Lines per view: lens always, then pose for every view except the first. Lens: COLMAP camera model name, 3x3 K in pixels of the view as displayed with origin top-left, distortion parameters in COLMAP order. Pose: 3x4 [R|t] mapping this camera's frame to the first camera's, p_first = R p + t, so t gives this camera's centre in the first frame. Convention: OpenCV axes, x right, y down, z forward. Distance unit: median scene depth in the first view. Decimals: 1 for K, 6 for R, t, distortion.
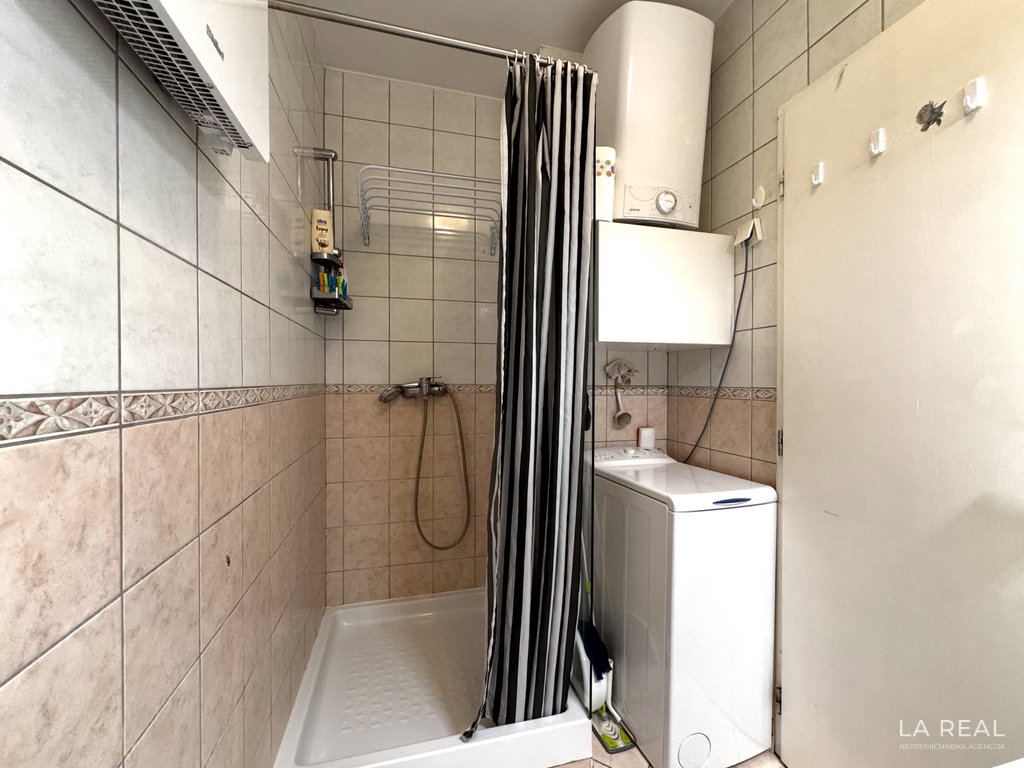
lens RADIAL K [[417.9, 0, 511.7], [0, 417.9, 385.6], [0, 0, 1]] dist [-0.000554, 0.000650]
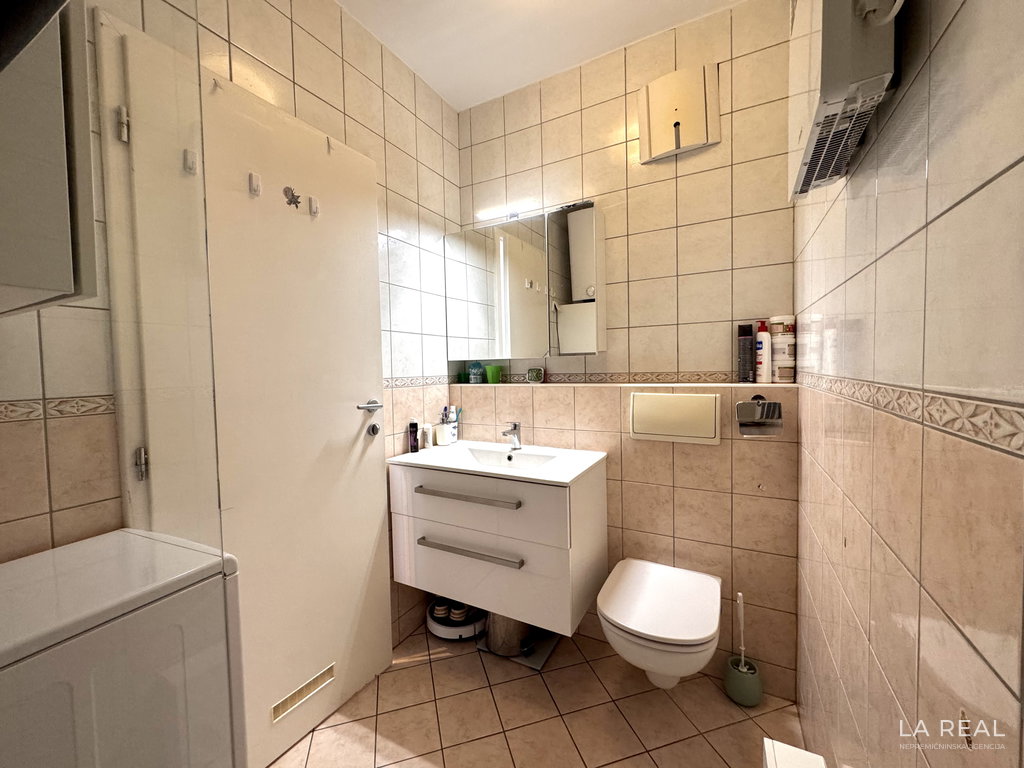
lens RADIAL K [[417.9, 0, 506.9], [0, 417.9, 385.4], [0, 0, 1]] dist [-0.000554, 0.000650]
pose [[-0.729492, -0.016597, 0.683788, -0.721230], [0.028563, 0.998094, 0.054698, -0.061844], [-0.683392, 0.059432, -0.727628, 2.053445]]
